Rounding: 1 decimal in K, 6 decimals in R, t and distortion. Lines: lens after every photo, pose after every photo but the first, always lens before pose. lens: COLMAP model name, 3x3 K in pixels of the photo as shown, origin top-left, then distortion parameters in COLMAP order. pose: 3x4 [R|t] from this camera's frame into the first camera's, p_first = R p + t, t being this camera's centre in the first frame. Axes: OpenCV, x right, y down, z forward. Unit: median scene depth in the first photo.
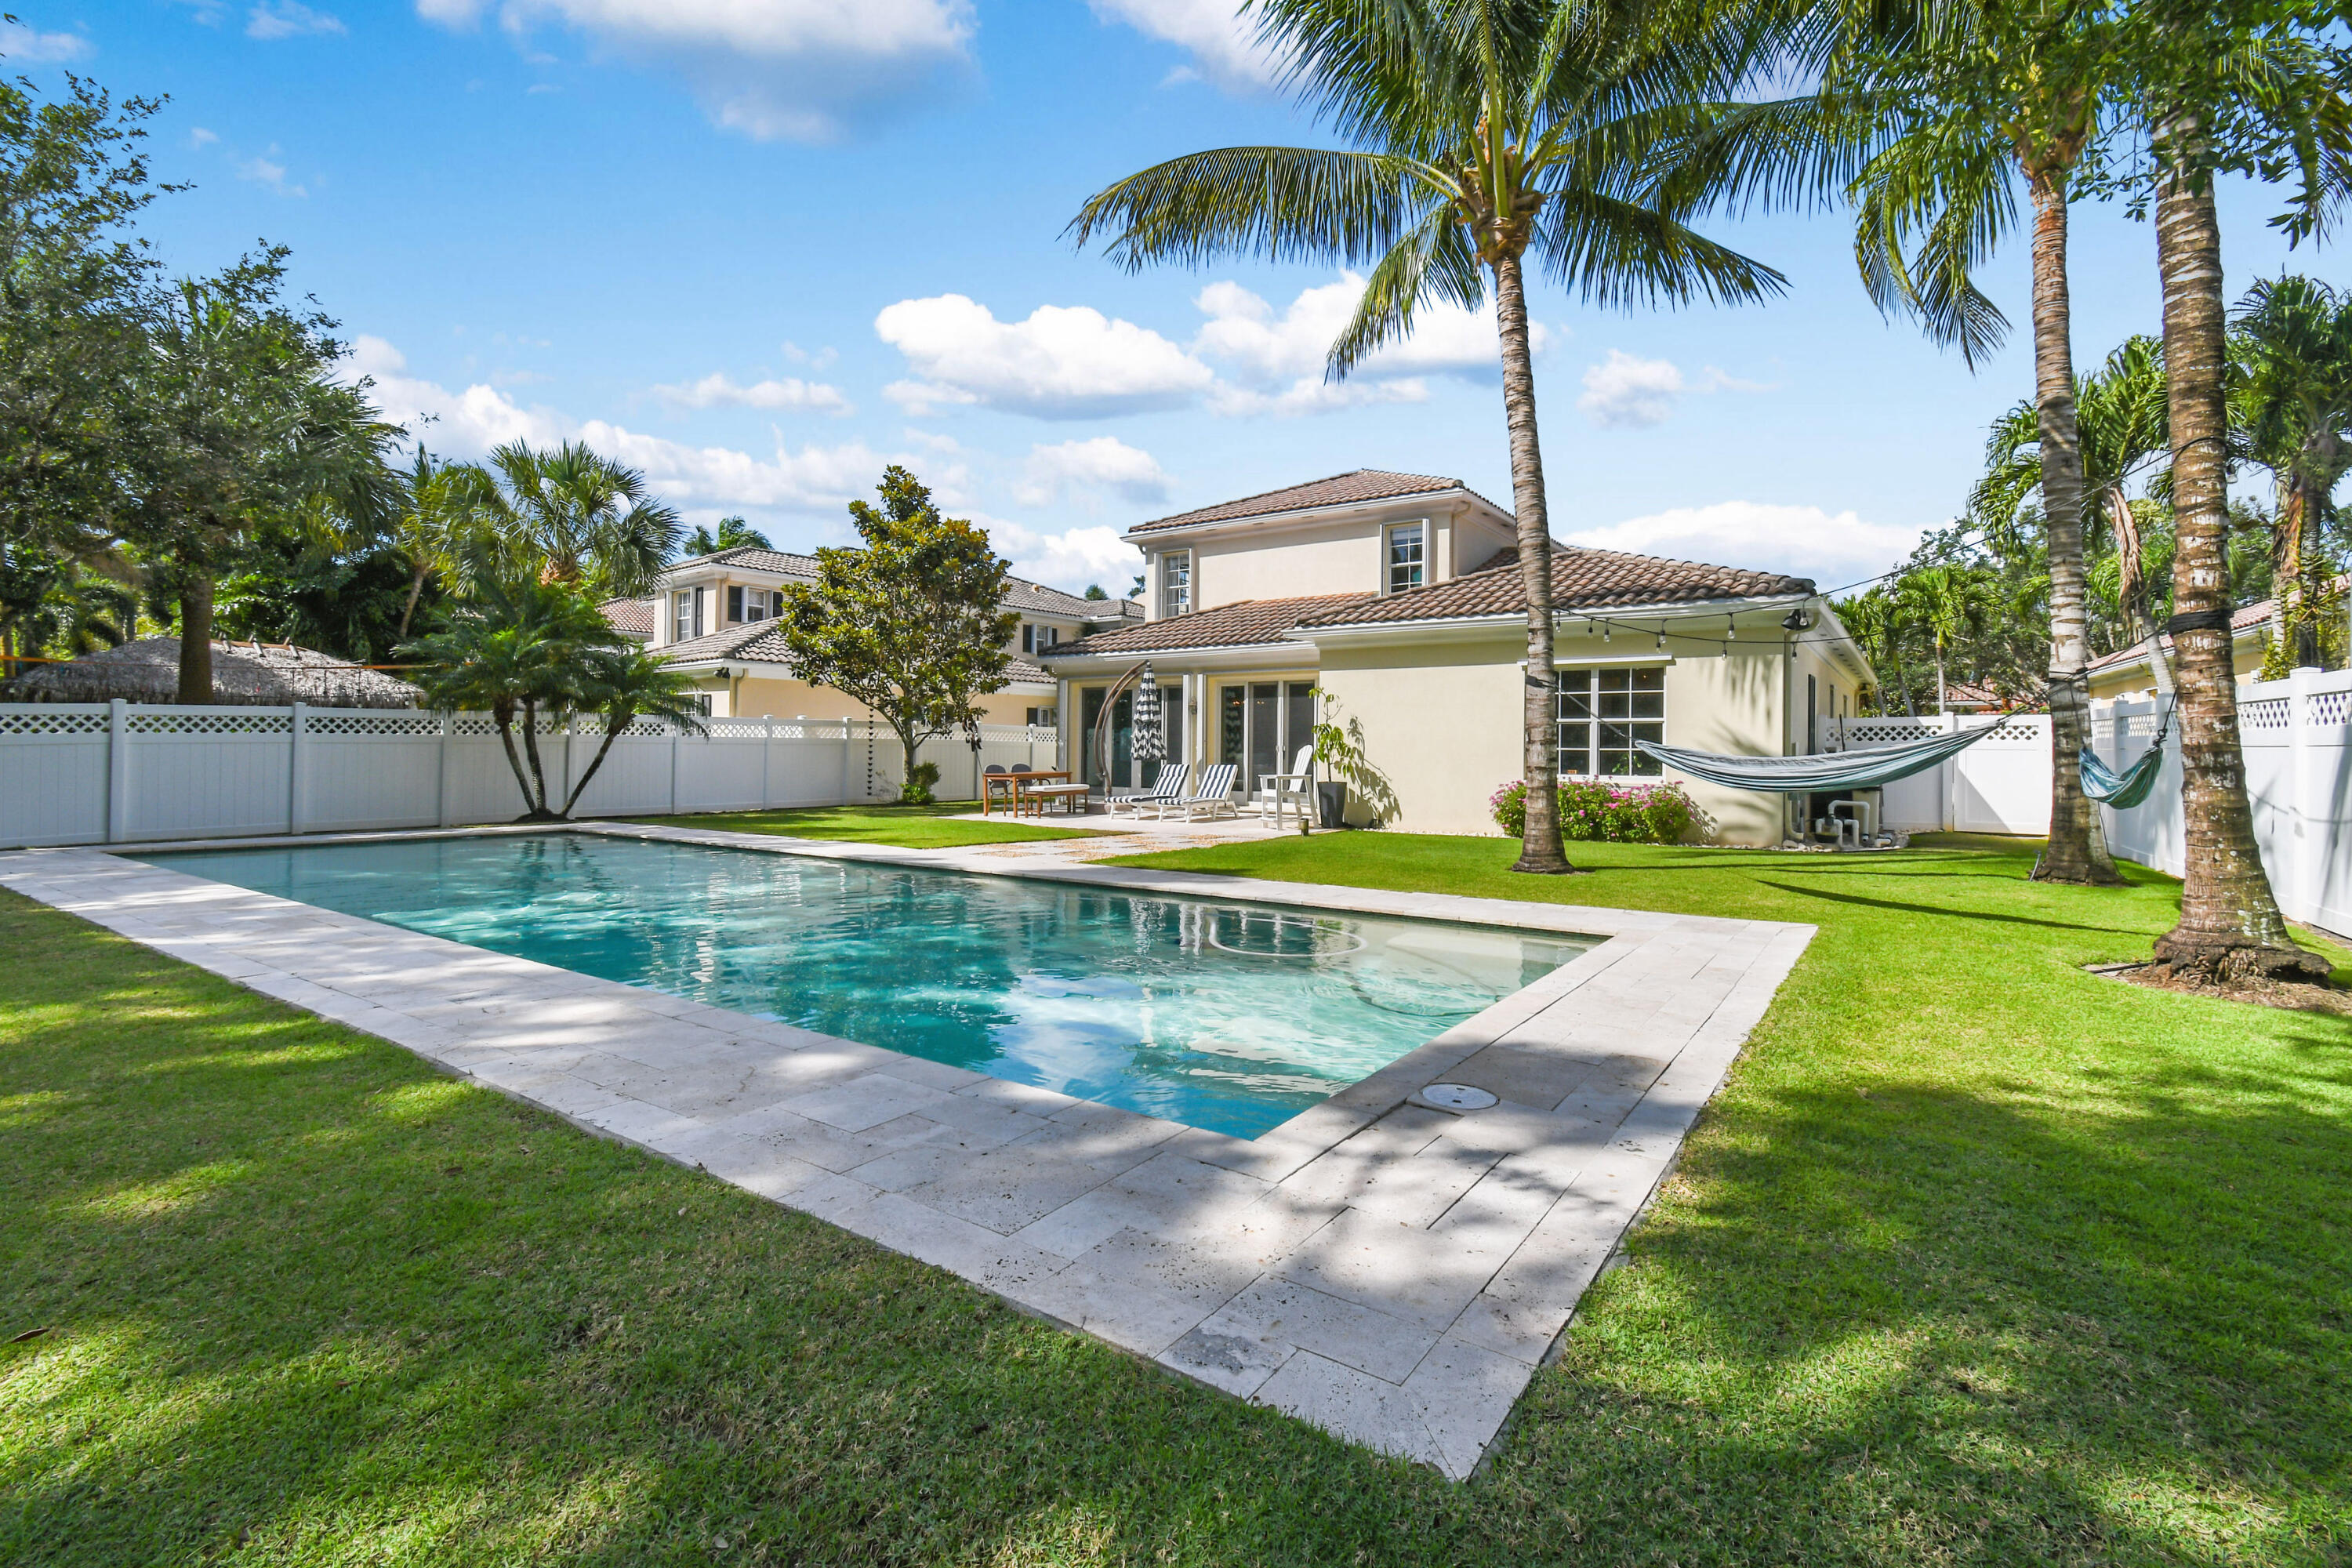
lens RADIAL K [[1055.8, 0, 1179.3], [0, 1055.8, 735.4], [0, 0, 1]] dist [-0.000359, -0.000182]
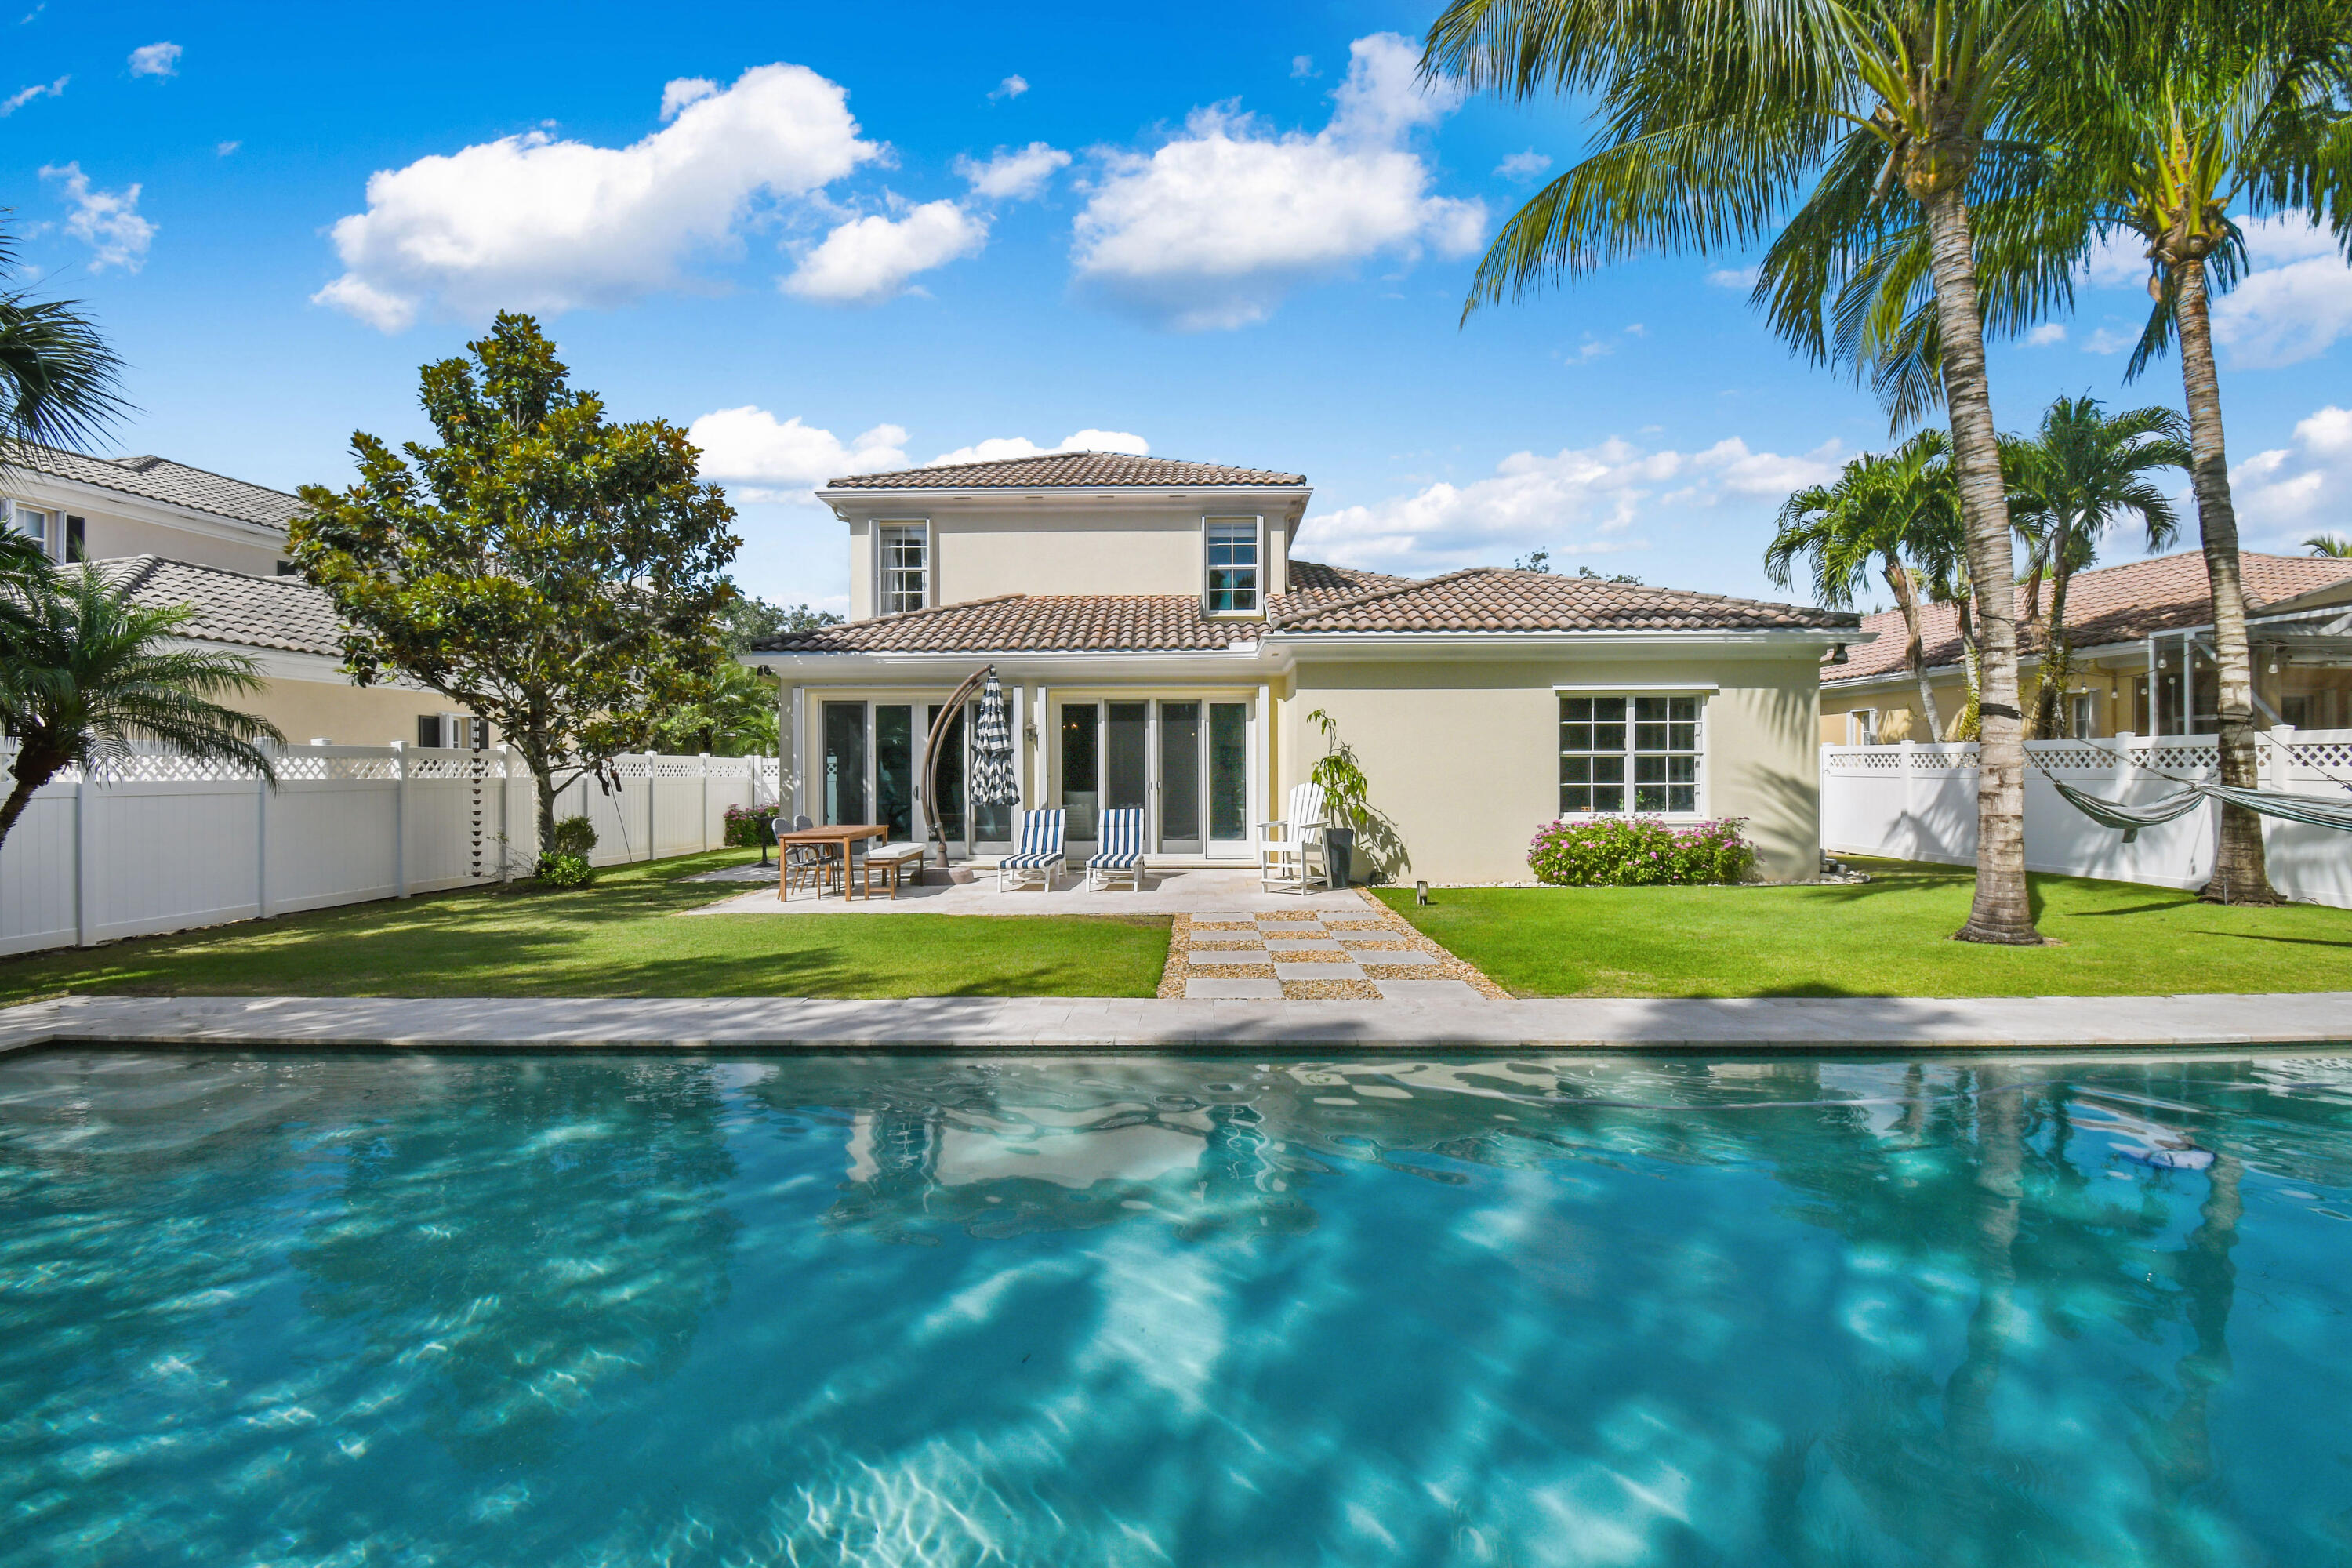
lens RADIAL K [[1084.3, 0, 1173.1], [0, 1084.3, 778.4], [0, 0, 1]] dist [0.001075, 0.000040]
pose [[0.828327, -0.010004, 0.560156, -0.338101], [0.002834, 0.999903, 0.013667, -0.004541], [-0.560238, -0.009734, 0.828274, 0.324135]]
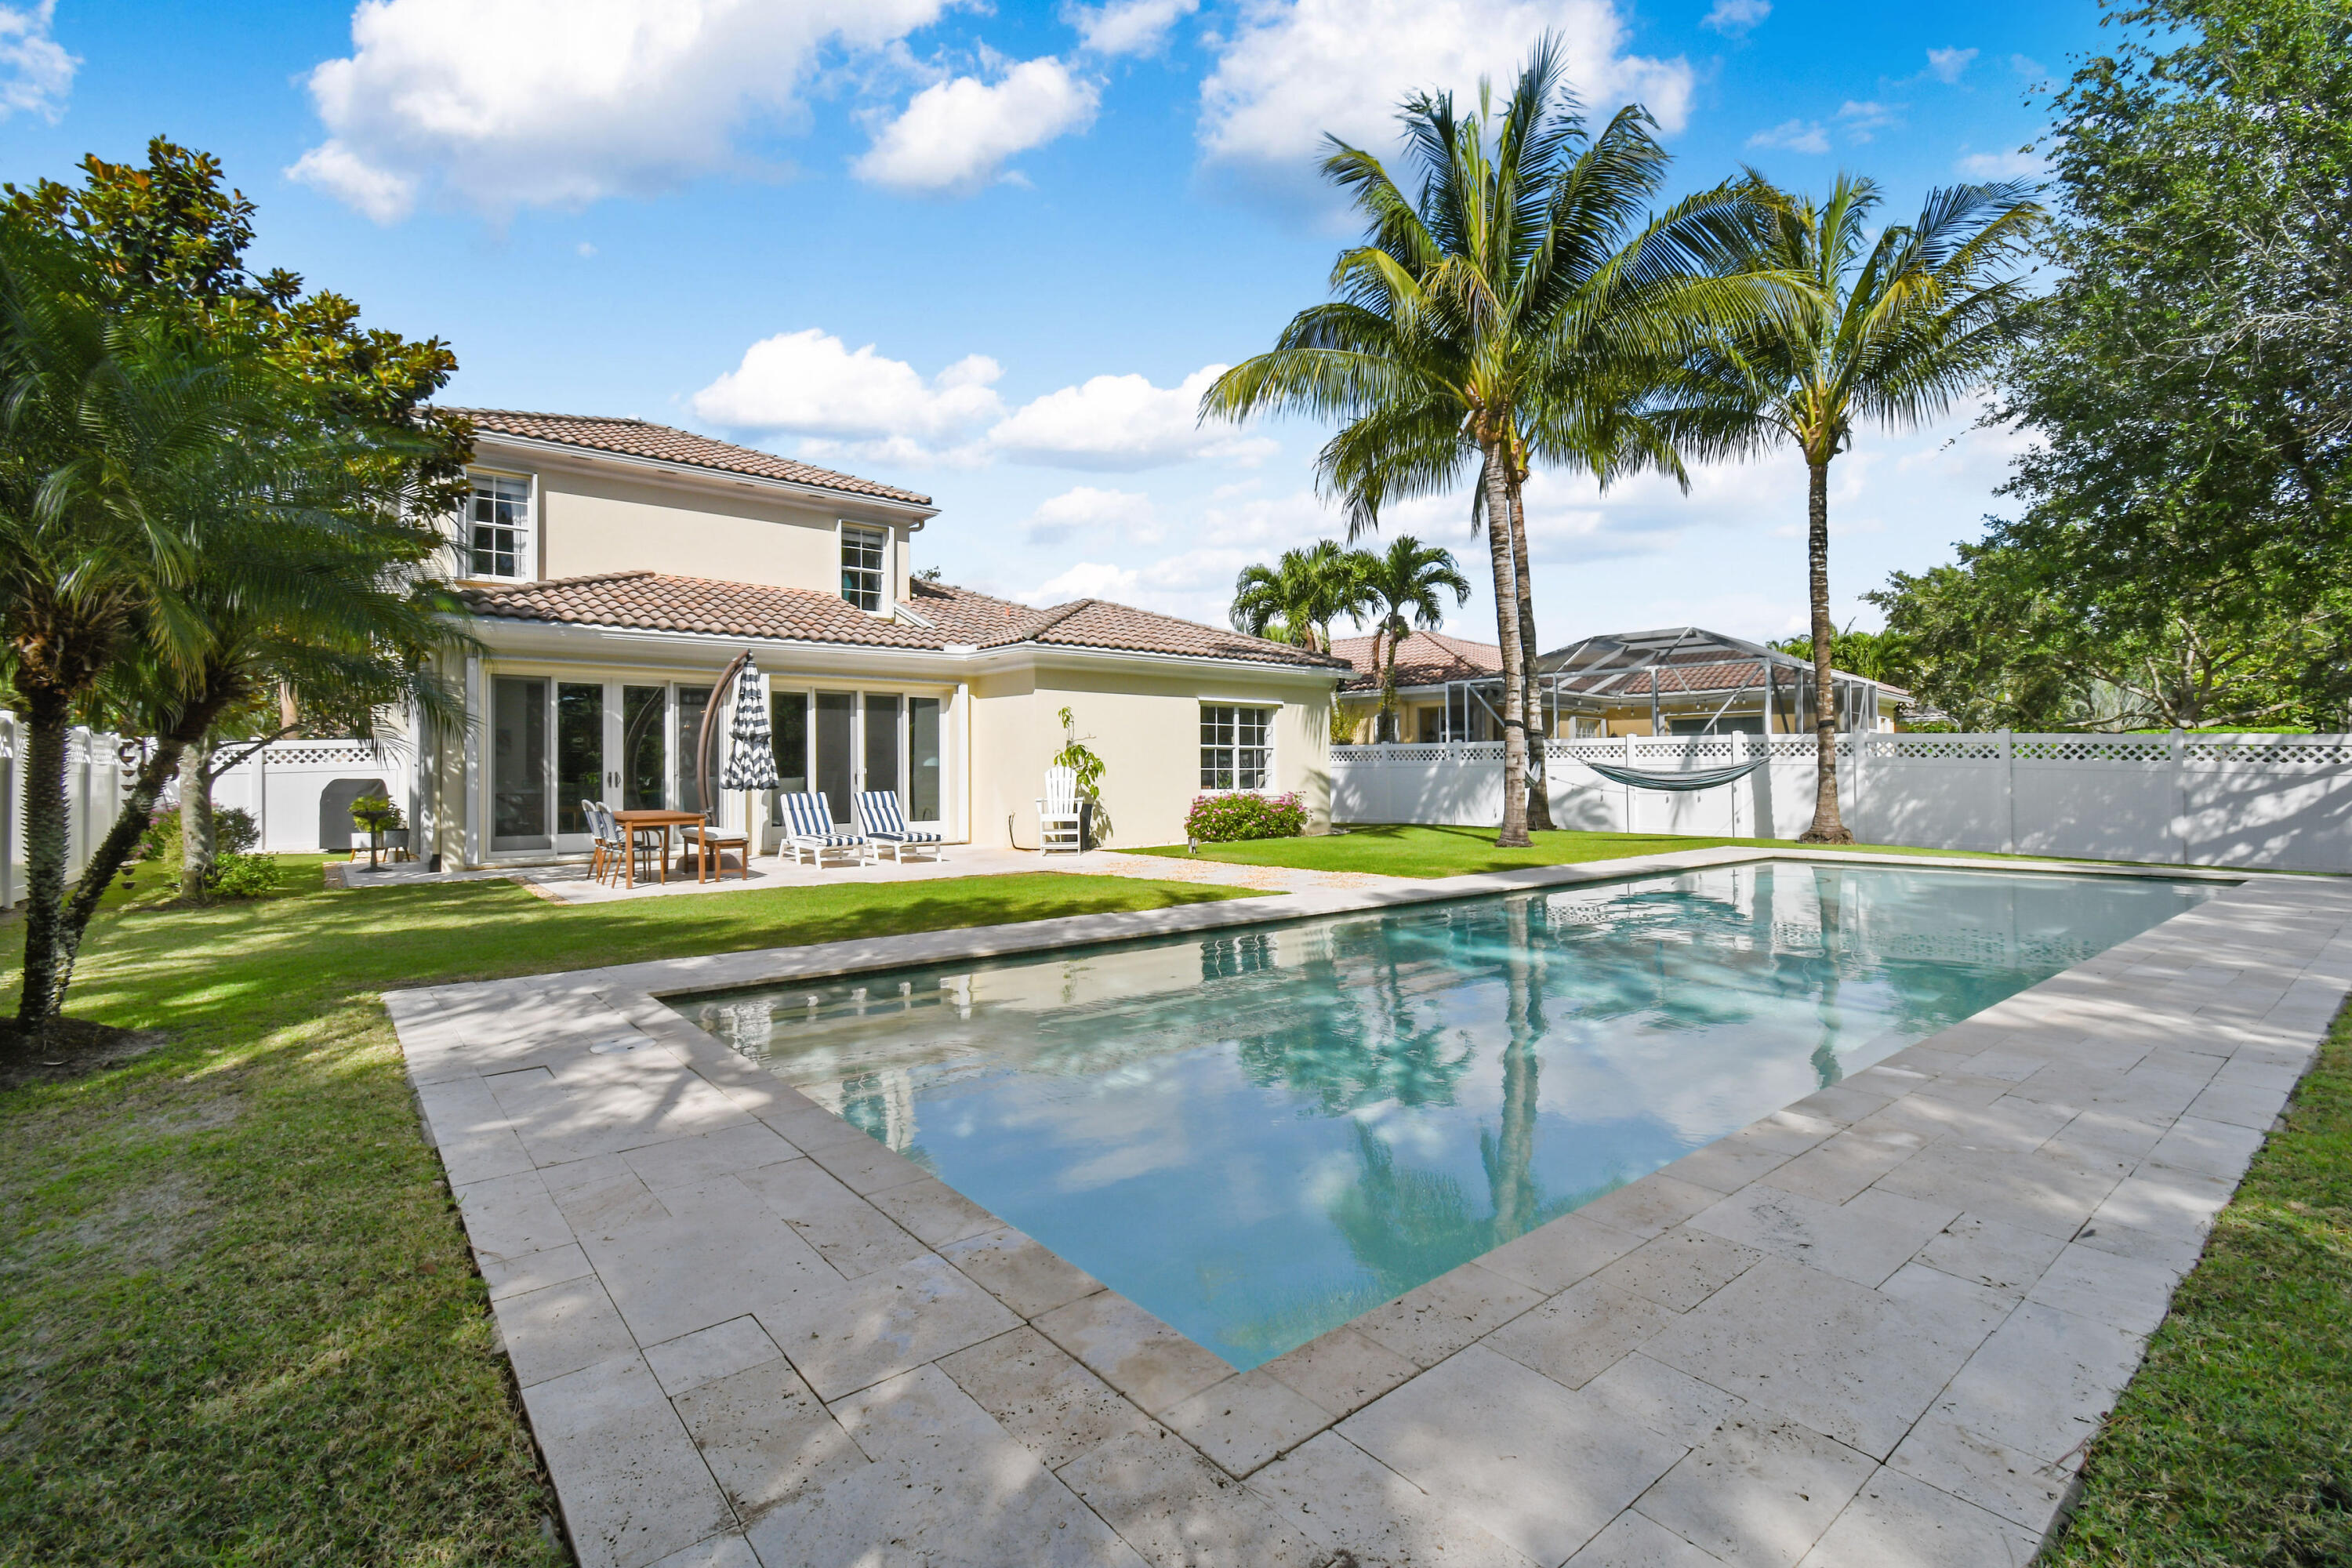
lens RADIAL K [[1088.2, 0, 1195.5], [0, 1088.2, 753.2], [0, 0, 1]] dist [-0.003777, -0.001414]
pose [[0.258525, 0.010936, 0.965943, -0.662388], [-0.003000, 0.999940, -0.010518, 0.005555], [-0.966000, -0.000179, 0.258542, 0.515200]]
